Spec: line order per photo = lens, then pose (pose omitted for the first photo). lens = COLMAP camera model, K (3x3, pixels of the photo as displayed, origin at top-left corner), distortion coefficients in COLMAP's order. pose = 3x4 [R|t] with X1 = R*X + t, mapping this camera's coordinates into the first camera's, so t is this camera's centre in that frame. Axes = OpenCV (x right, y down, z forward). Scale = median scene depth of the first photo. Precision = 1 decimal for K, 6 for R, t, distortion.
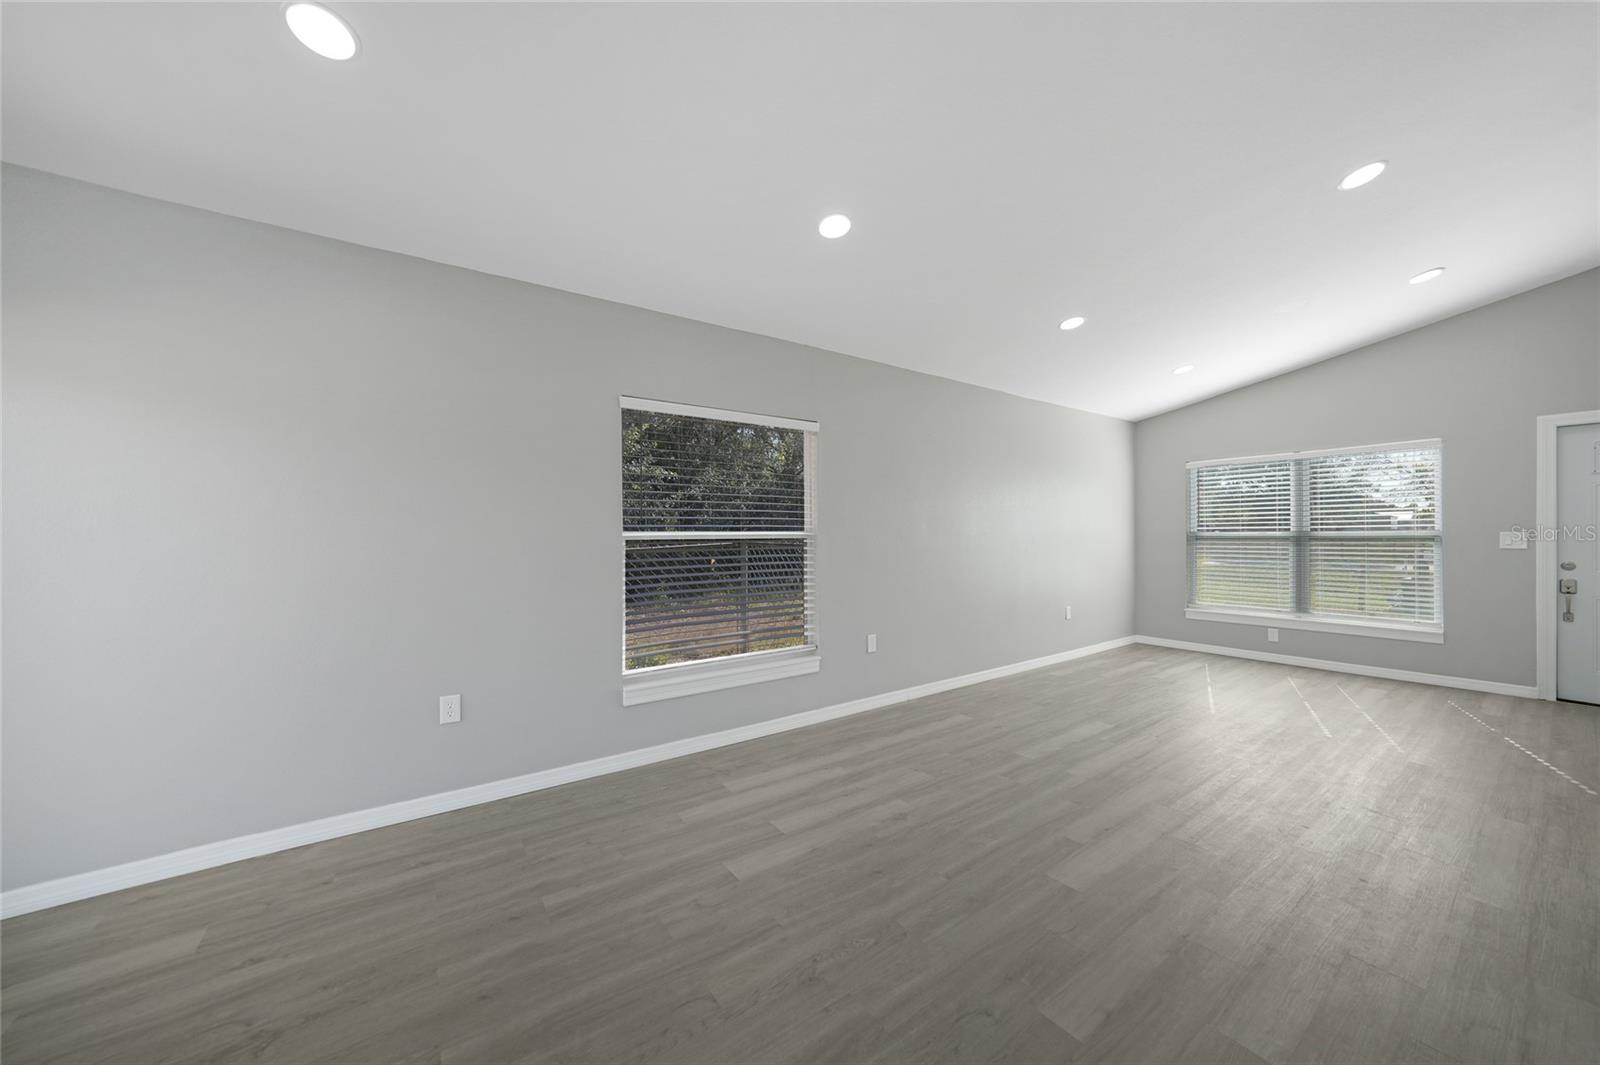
lens RADIAL K [[571.4, 0, 788.1], [0, 571.4, 531.7], [0, 0, 1]] dist [-0.009663, 0.001665]
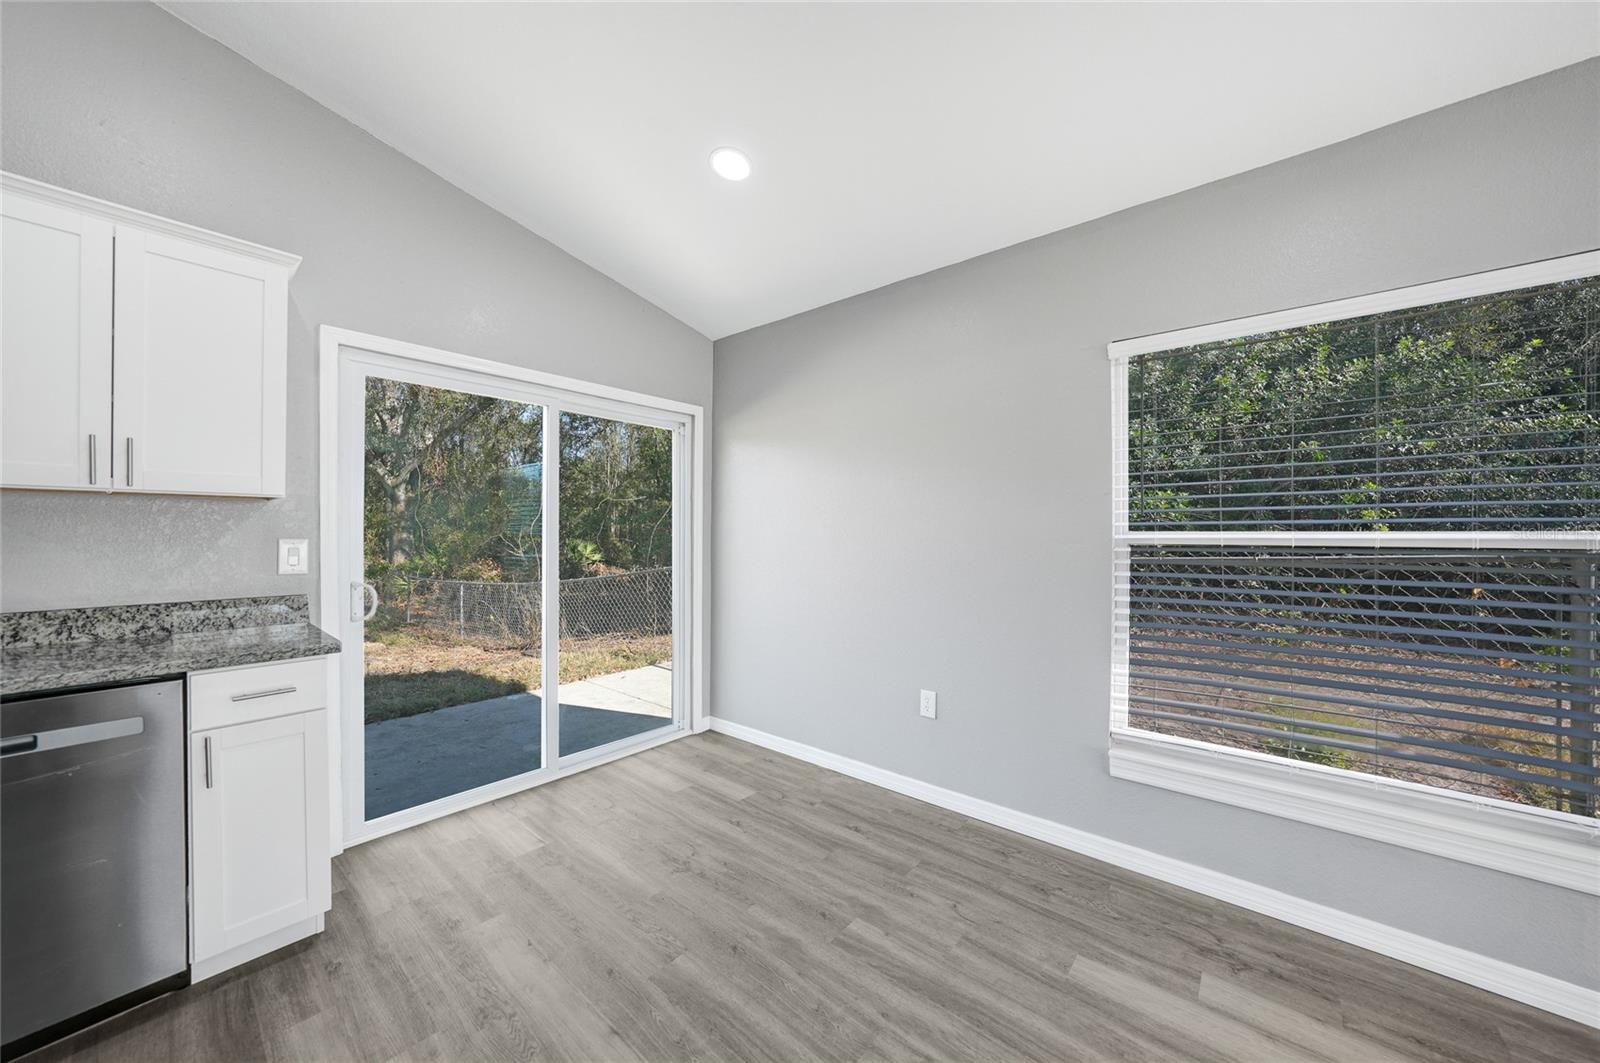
lens RADIAL K [[571.4, 0, 790.3], [0, 571.4, 539.4], [0, 0, 1]] dist [-0.009663, 0.001665]
pose [[0.267200, 0.008905, -0.963600, 0.326446], [-0.003508, 0.999960, 0.008269, 0.004938], [0.963635, 0.001171, 0.267220, 0.468634]]
